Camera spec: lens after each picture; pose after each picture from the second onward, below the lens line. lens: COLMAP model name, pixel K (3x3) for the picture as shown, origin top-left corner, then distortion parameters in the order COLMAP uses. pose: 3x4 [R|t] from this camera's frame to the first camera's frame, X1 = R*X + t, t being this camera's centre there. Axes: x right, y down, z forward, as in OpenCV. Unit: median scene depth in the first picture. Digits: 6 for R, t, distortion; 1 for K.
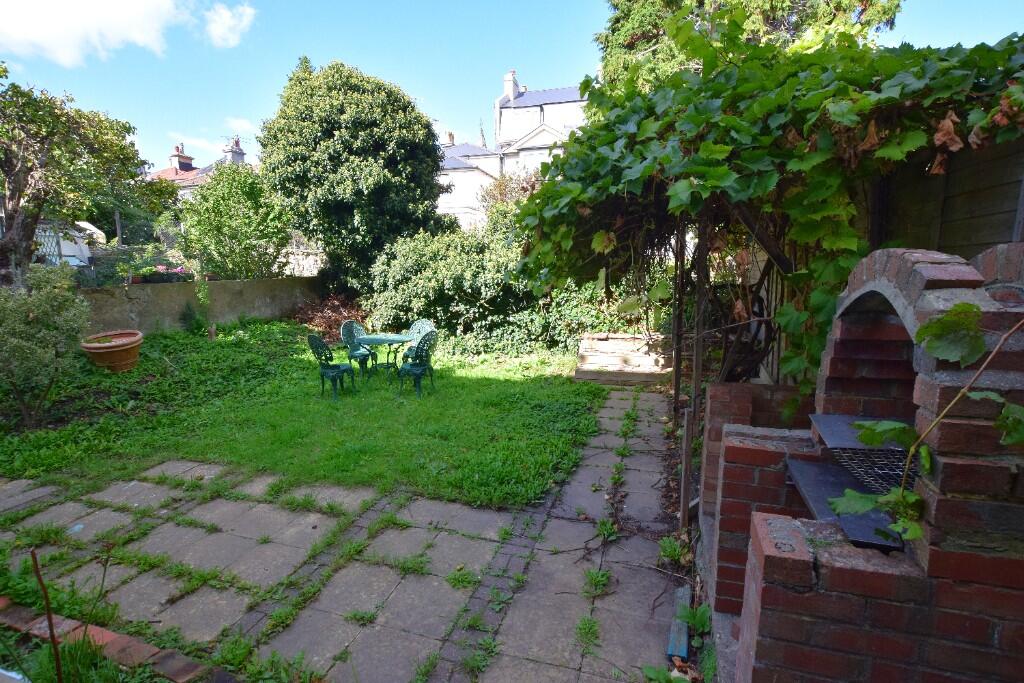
lens RADIAL K [[471.2, 0, 512.0], [0, 471.2, 341.5], [0, 0, 1]] dist [-0.022606, 0.000278]
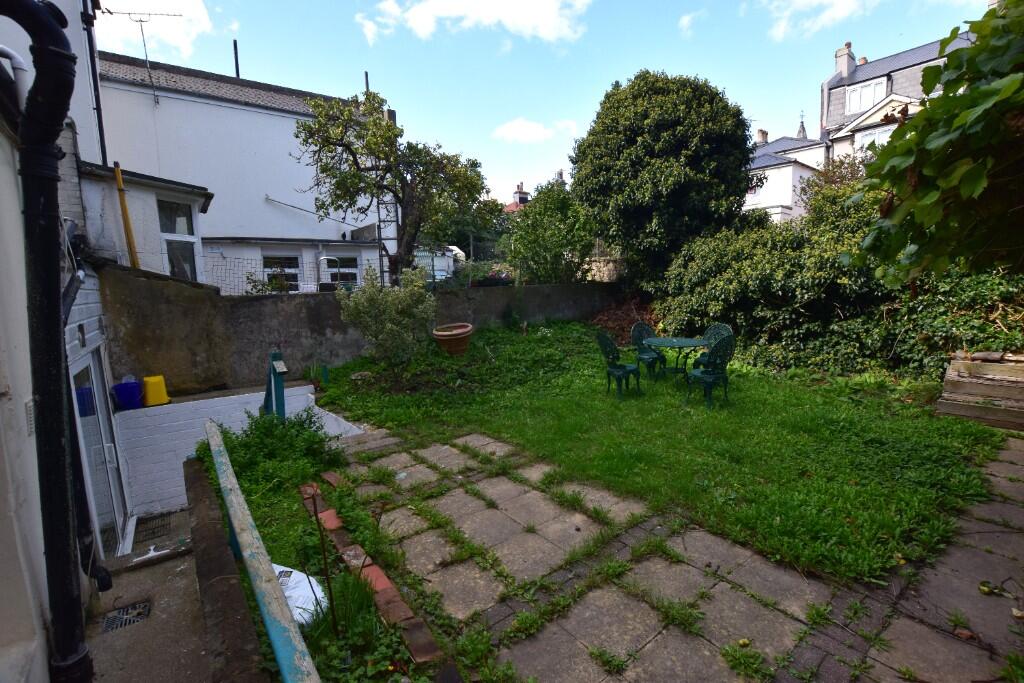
lens RADIAL K [[456.0, 0, 512.0], [0, 456.0, 341.5], [0, 0, 1]] dist [-0.031313, 0.000900]
pose [[0.813740, 0.054736, -0.578645, -0.013723], [-0.064186, 0.997929, 0.004132, 0.014472], [0.577673, 0.033779, 0.815569, 0.098503]]
